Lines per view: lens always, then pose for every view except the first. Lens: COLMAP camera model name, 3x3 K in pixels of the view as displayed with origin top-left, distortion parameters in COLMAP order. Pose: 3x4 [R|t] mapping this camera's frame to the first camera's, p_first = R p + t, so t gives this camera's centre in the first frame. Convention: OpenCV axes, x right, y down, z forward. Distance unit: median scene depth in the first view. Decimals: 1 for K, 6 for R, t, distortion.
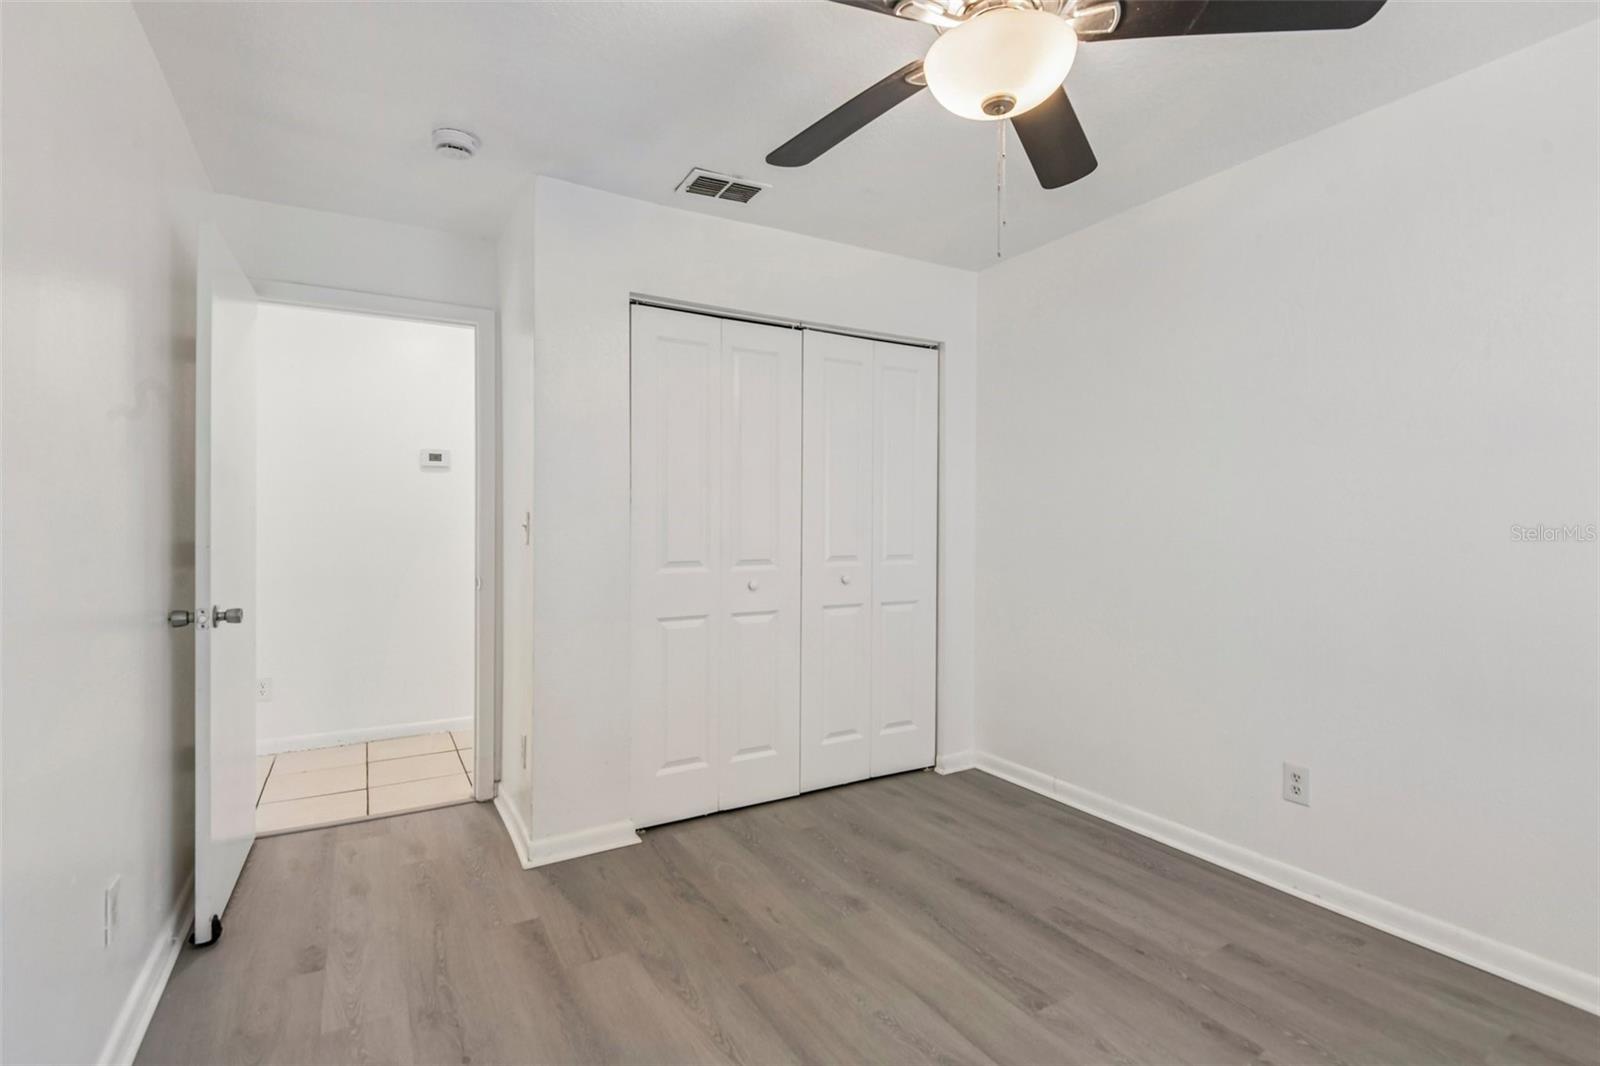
lens RADIAL K [[750.5, 0, 805.9], [0, 750.5, 536.7], [0, 0, 1]] dist [-0.004267, -0.008706]
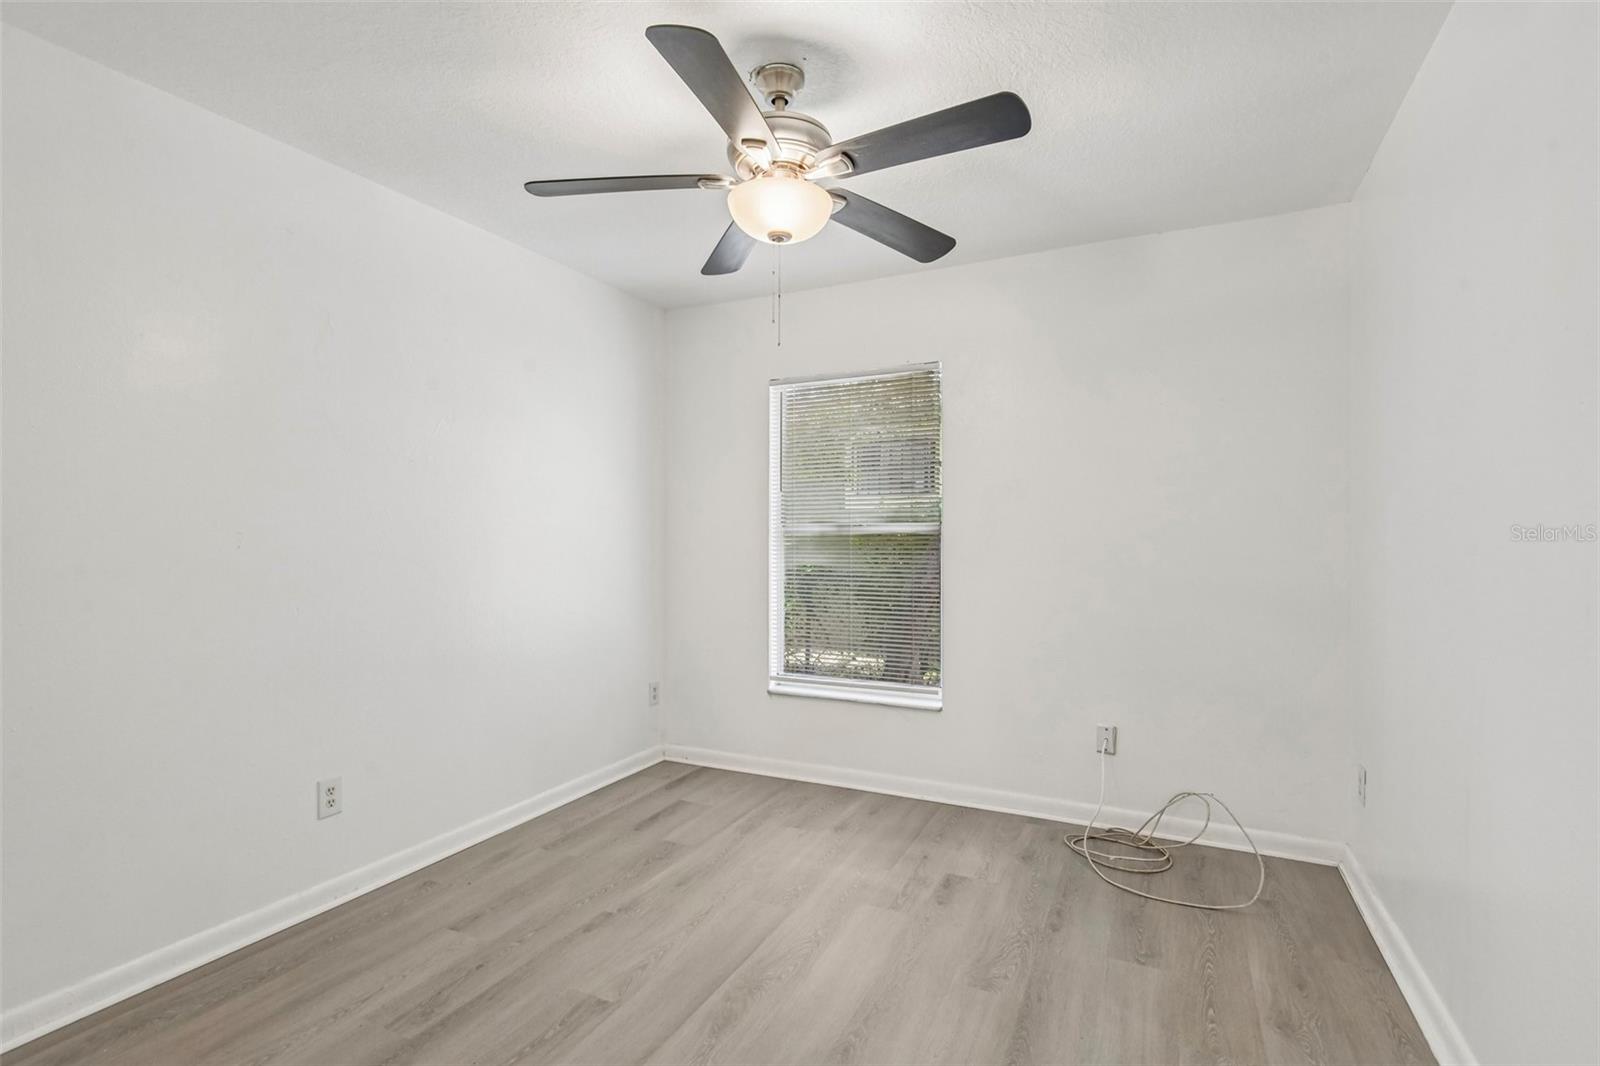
lens RADIAL K [[750.5, 0, 803.1], [0, 750.5, 534.5], [0, 0, 1]] dist [-0.004267, -0.008706]
pose [[-0.557208, 0.004603, 0.830360, -0.596288], [0.020575, 0.999754, 0.008265, -0.023046], [-0.830118, 0.021690, -0.557166, 1.118176]]
